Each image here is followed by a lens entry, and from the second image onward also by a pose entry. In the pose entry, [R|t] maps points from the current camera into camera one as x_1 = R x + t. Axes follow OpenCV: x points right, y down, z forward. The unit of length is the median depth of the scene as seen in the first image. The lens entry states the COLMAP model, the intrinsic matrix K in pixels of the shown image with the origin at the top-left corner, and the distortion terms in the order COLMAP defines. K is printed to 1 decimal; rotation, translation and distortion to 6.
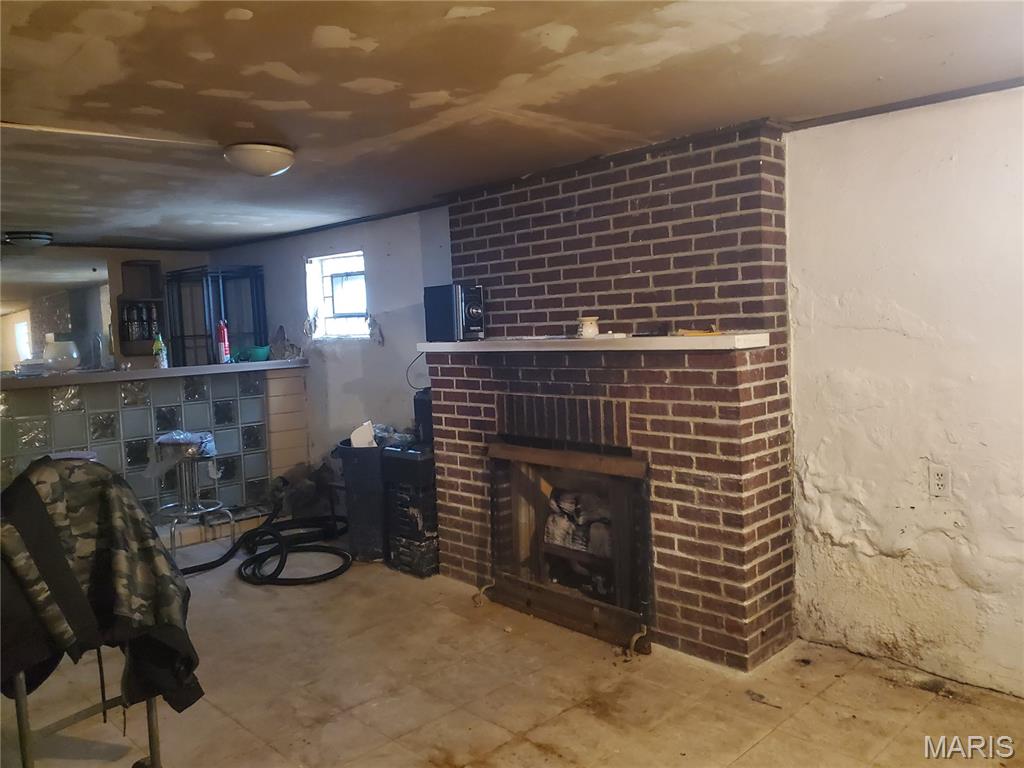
lens RADIAL K [[791.4, 0, 484.0], [0, 791.4, 373.9], [0, 0, 1]] dist [0.100298, -0.180021]
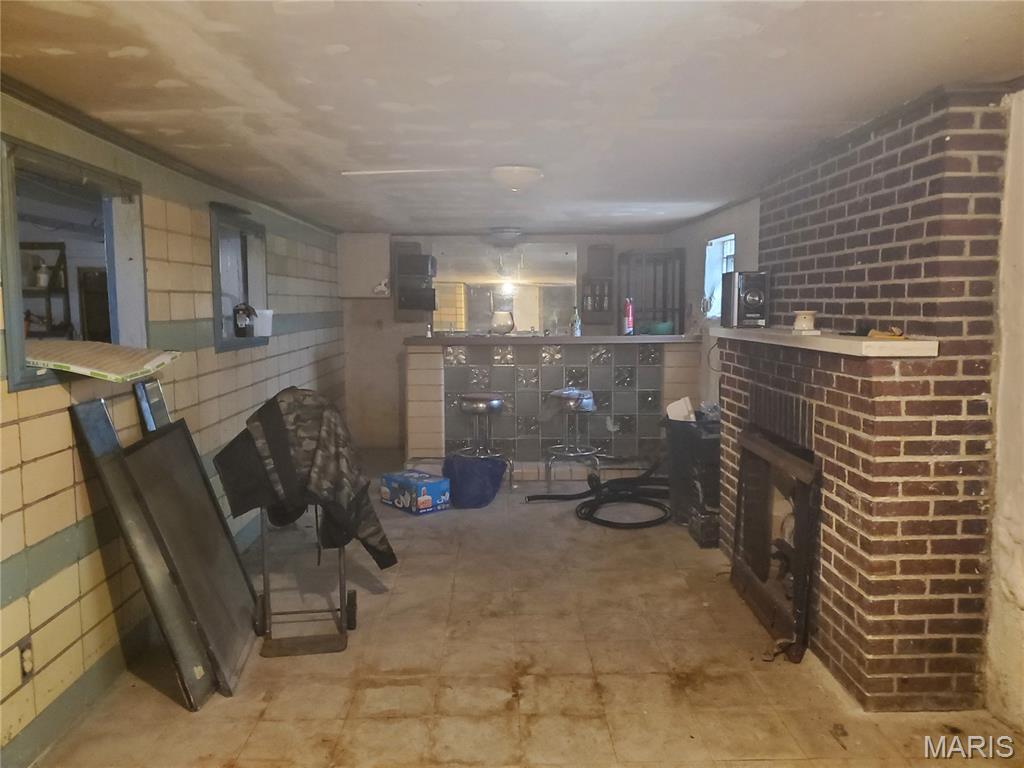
lens RADIAL K [[786.2, 0, 512.0], [0, 786.2, 384.0], [0, 0, 1]] dist [0.009449, 0.001791]
pose [[0.736468, 0.104412, -0.668366, 0.562991], [-0.066922, 0.994415, 0.081607, -0.041807], [0.673154, -0.015372, 0.739342, 0.069142]]
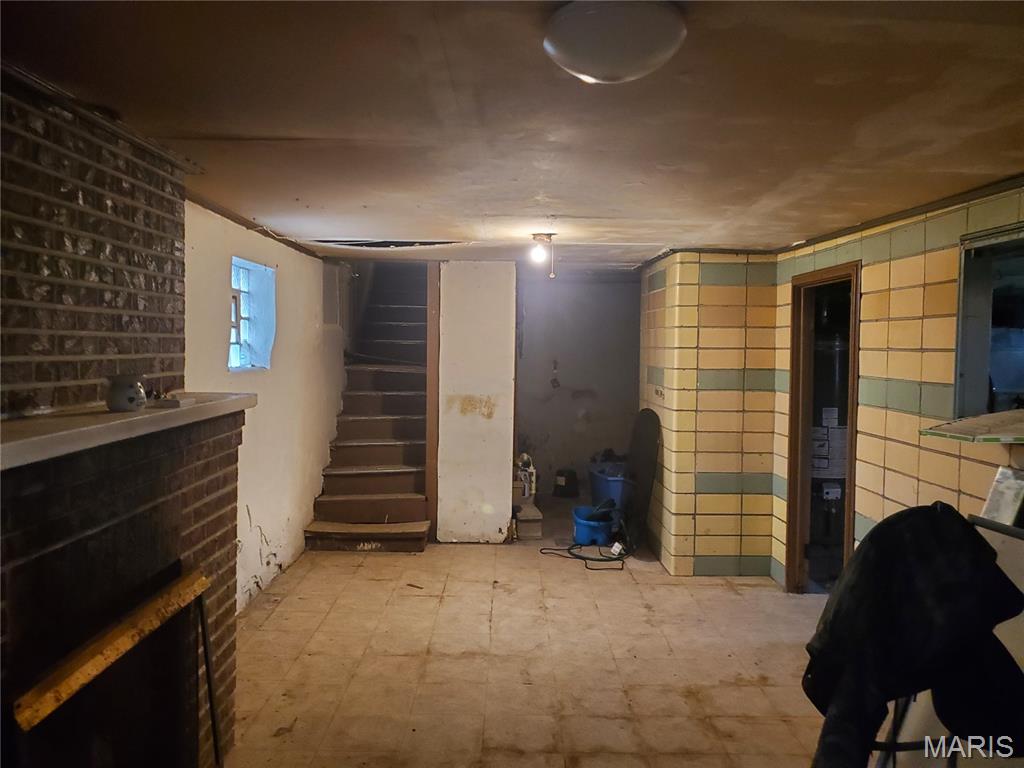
lens RADIAL K [[786.2, 0, 512.0], [0, 786.2, 384.0], [0, 0, 1]] dist [0.009449, 0.001791]
pose [[-0.727723, -0.003811, 0.685860, -0.532599], [0.057677, 0.996103, 0.066731, -0.095702], [-0.683441, 0.088120, -0.724667, 1.350845]]
